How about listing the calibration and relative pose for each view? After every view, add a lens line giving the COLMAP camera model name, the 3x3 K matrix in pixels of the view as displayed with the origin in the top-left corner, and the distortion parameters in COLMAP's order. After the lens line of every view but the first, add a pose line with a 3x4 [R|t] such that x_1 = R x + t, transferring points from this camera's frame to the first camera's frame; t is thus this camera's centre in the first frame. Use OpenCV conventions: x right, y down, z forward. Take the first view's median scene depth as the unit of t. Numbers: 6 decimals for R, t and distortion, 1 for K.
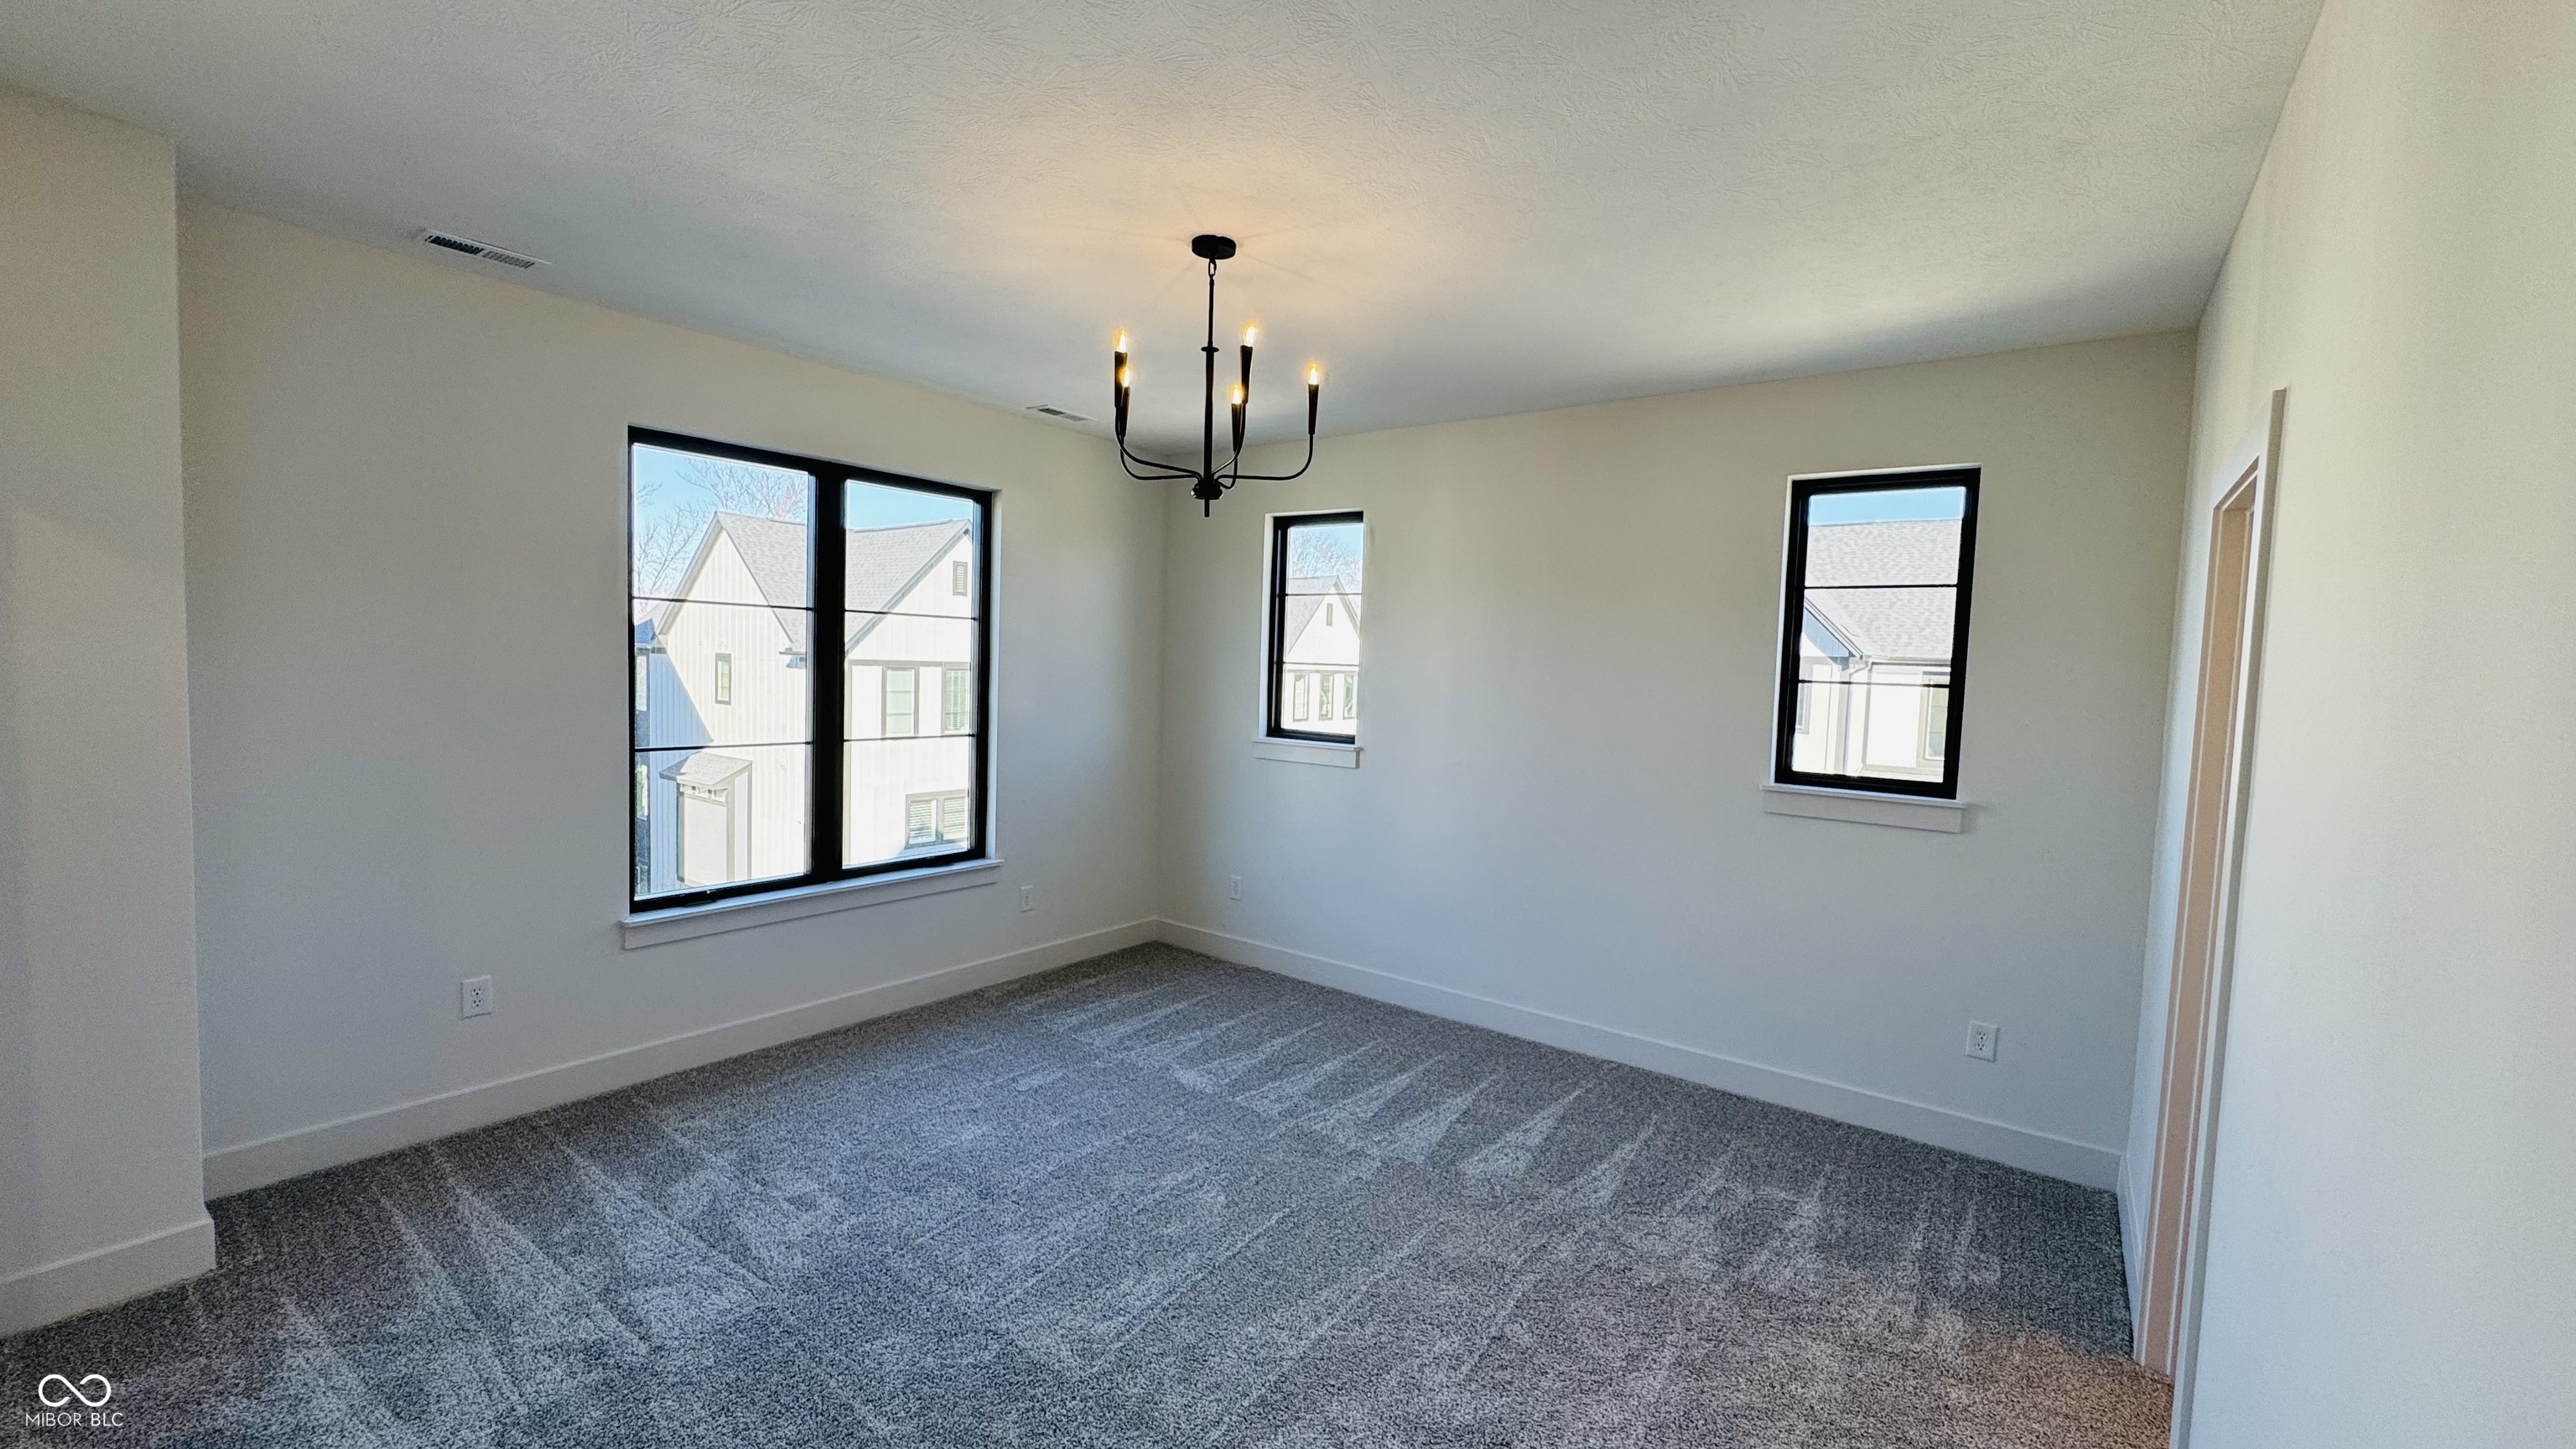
lens RADIAL K [[1024.4, 0, 1288.0], [0, 1024.4, 724.5], [0, 0, 1]] dist [-0.001186, 0.004076]
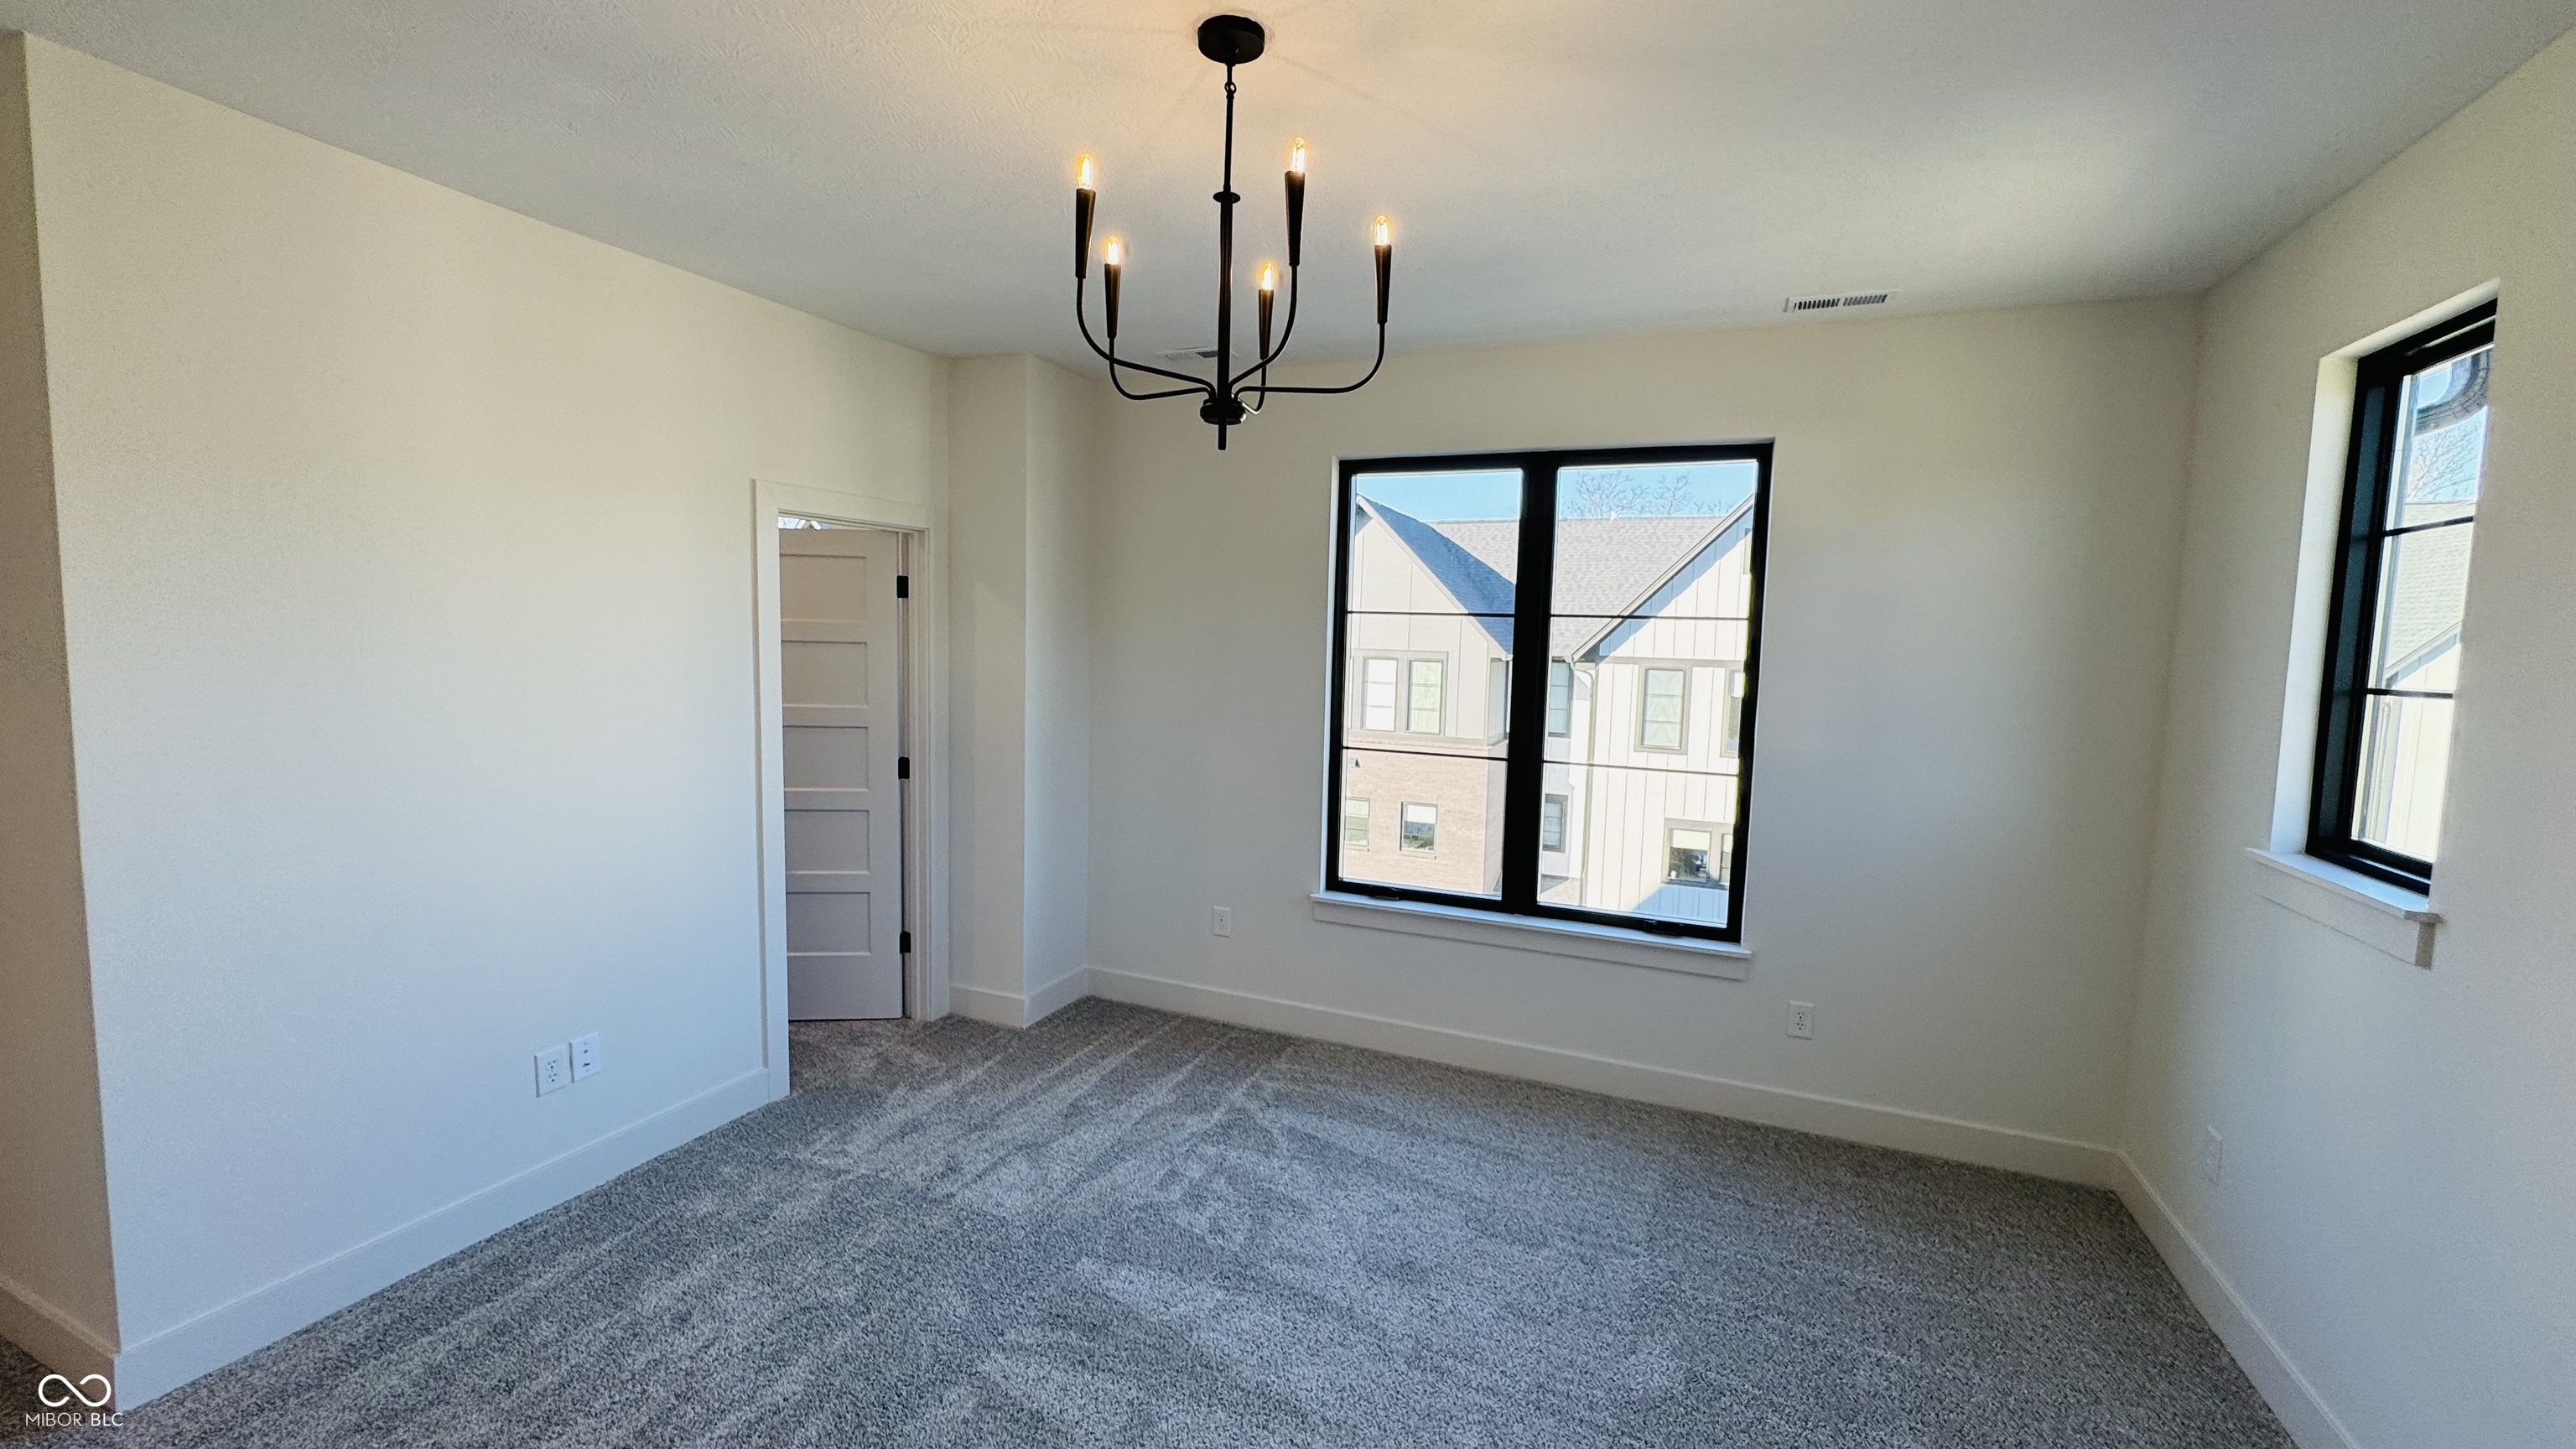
lens RADIAL K [[1030.2, 0, 1288.0], [0, 1030.2, 724.5], [0, 0, 1]] dist [-0.001444, 0.000613]
pose [[0.256152, 0.055976, -0.965014, 0.419472], [-0.082165, 0.995970, 0.035962, -0.034334], [0.963138, 0.070079, 0.259719, 0.618129]]
